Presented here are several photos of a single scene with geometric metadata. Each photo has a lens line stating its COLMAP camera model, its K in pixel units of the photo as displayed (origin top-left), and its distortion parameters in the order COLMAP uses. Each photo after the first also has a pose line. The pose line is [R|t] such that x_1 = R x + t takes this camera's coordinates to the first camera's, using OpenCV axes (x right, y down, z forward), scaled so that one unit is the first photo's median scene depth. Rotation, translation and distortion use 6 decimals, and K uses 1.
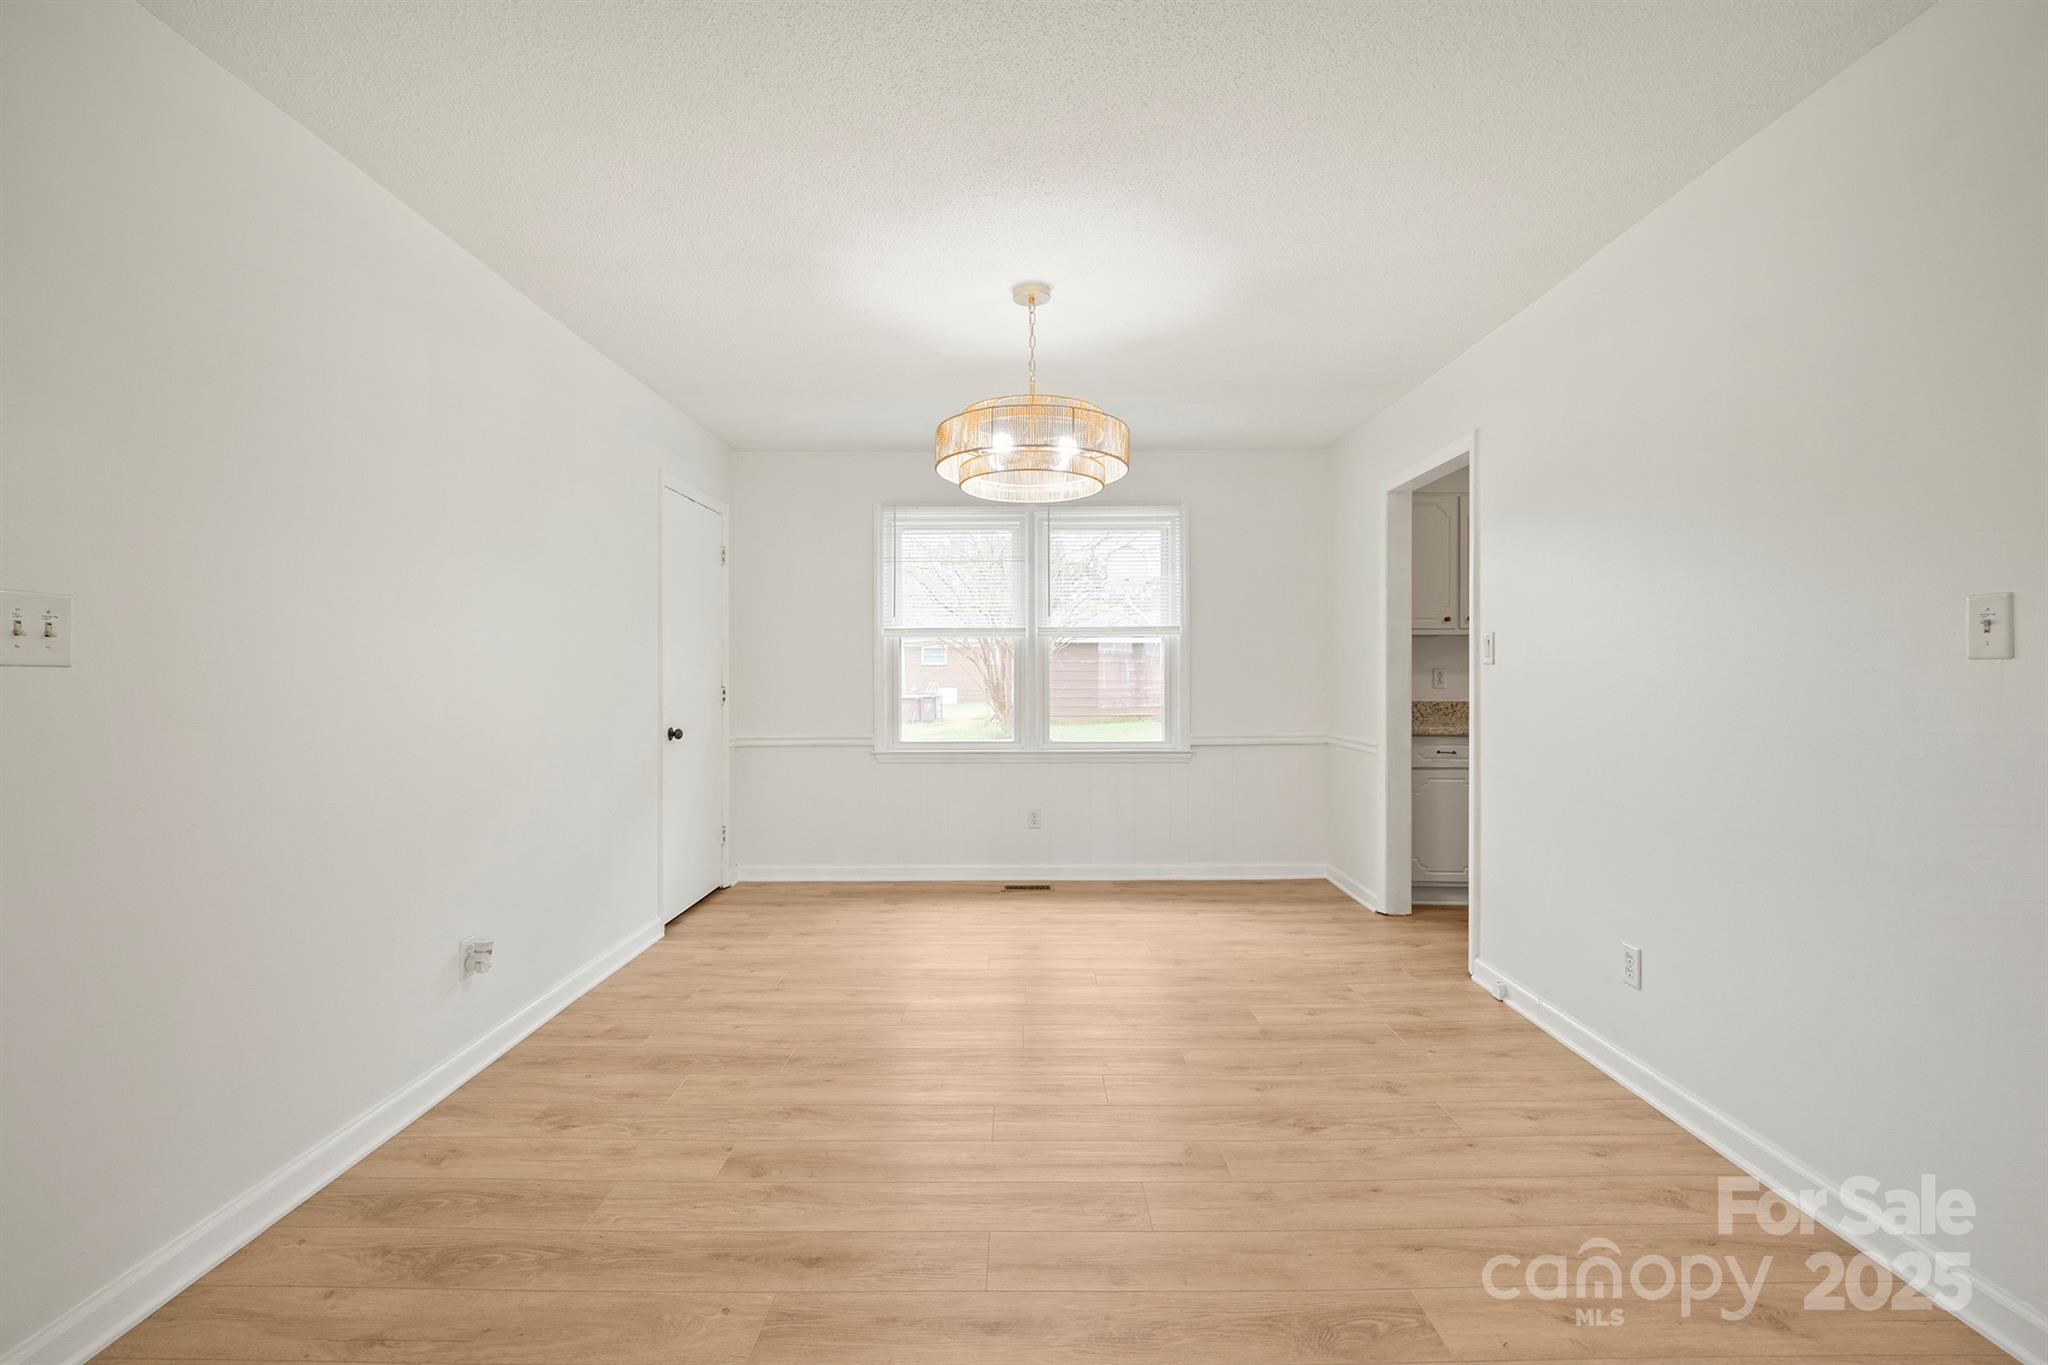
lens RADIAL K [[864.7, 0, 1025.3], [0, 864.7, 659.8], [0, 0, 1]] dist [-0.010770, -0.000478]
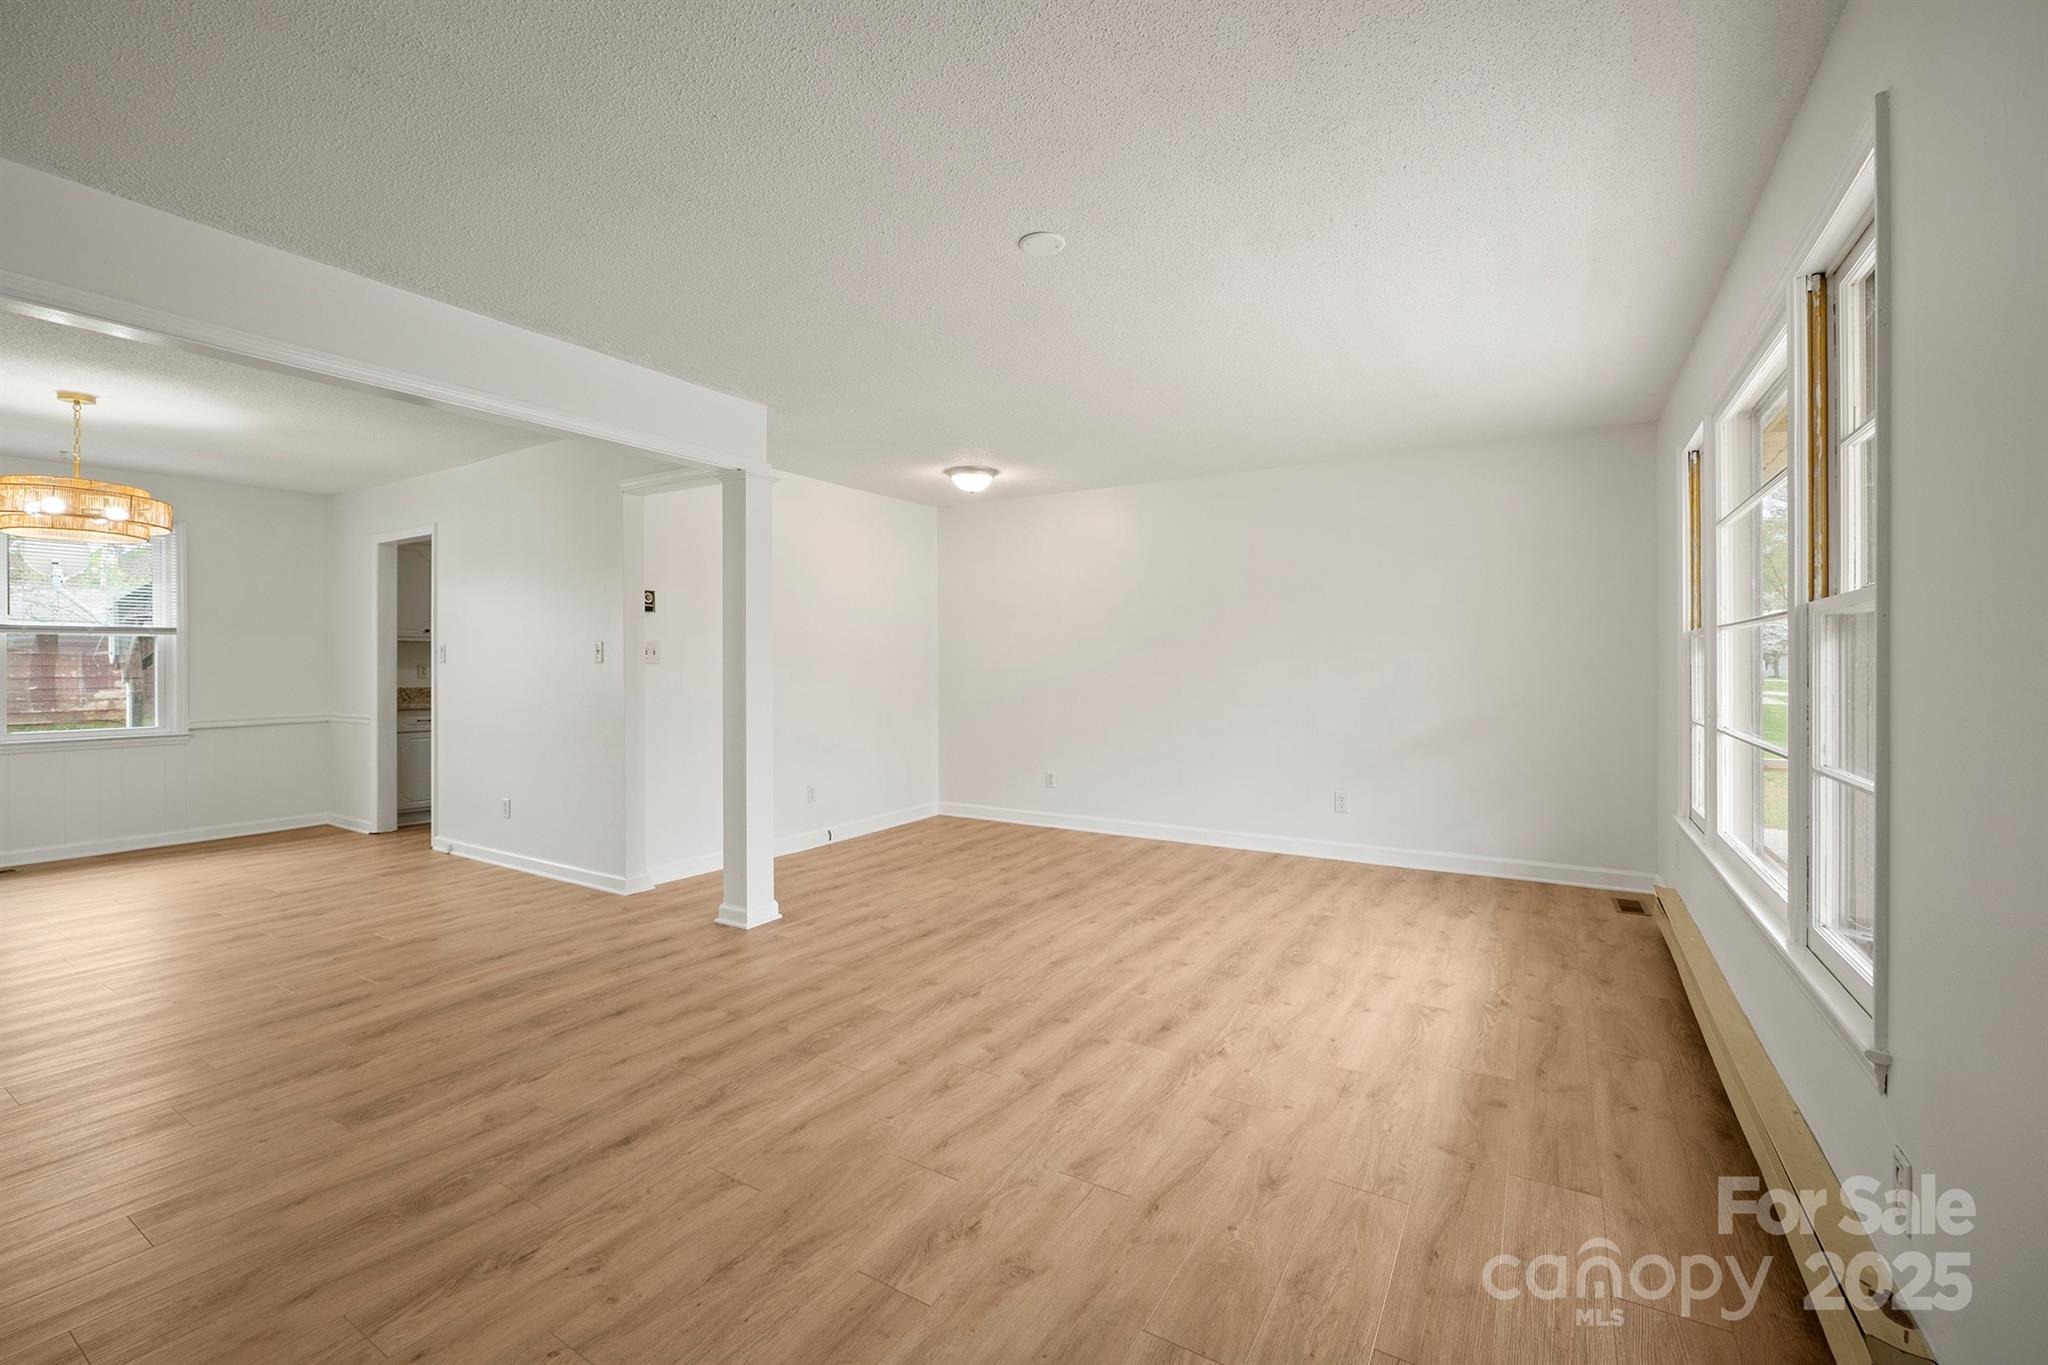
lens RADIAL K [[855.7, 0, 1023.5], [0, 855.7, 672.8], [0, 0, 1]] dist [-0.004029, -0.001144]
pose [[0.519544, -0.005911, 0.854423, -0.350884], [-0.011609, 0.999835, 0.013977, -0.013904], [-0.854365, -0.017181, 0.519390, -0.974246]]
